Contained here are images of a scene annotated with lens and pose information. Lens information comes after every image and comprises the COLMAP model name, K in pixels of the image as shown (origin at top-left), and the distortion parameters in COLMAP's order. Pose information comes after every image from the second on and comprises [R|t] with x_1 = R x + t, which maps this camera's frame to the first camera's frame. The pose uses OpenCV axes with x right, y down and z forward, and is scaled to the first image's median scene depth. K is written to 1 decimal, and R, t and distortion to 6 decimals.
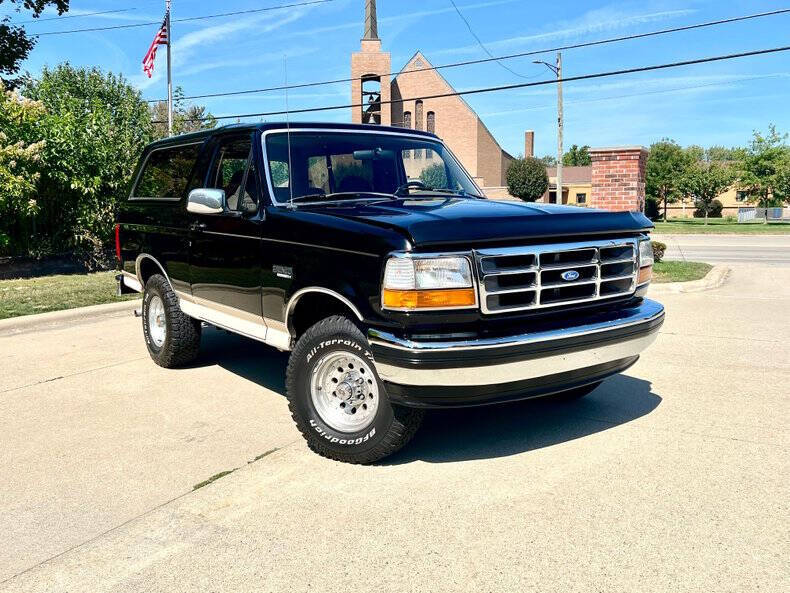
lens RADIAL K [[726.8, 0, 397.7], [0, 726.8, 304.0], [0, 0, 1]] dist [0.037567, 0.000000]
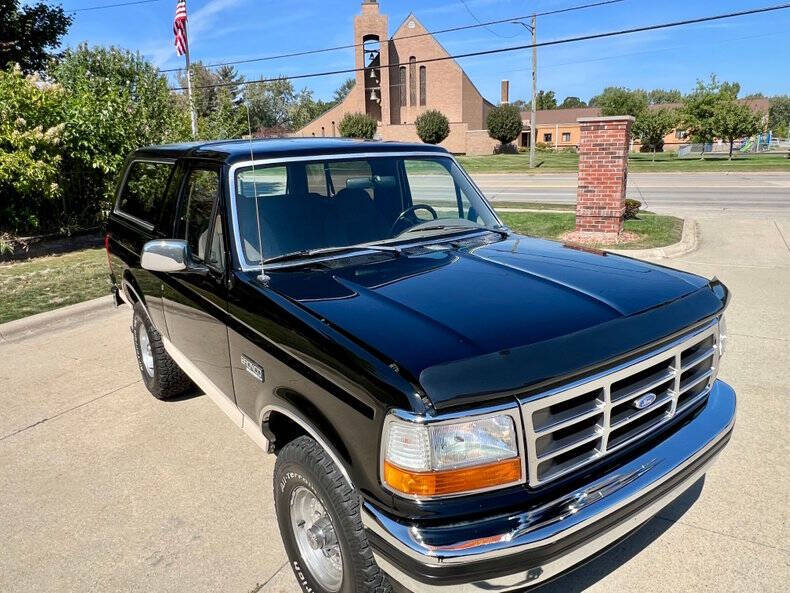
lens RADIAL K [[561.6, 0, 398.5], [0, 561.6, 293.3], [0, 0, 1]] dist [0.006433, -0.001292]
pose [[0.999719, -0.023564, -0.002576, -0.000469], [0.023697, 0.990749, 0.133624, -0.074692], [-0.000596, -0.133647, 0.991029, 0.156725]]
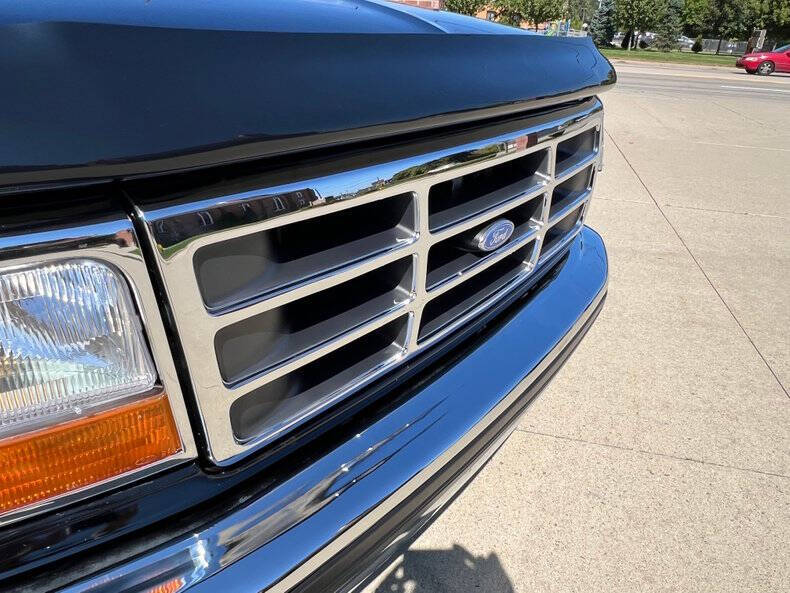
lens RADIAL K [[561.6, 0, 398.3], [0, 561.6, 299.2], [0, 0, 1]] dist [0.006433, -0.001292]
pose [[0.950127, -0.077837, 0.301995, 0.037661], [-0.027510, 0.943659, 0.329774, -0.032104], [-0.310649, -0.321635, 0.894454, 0.258269]]
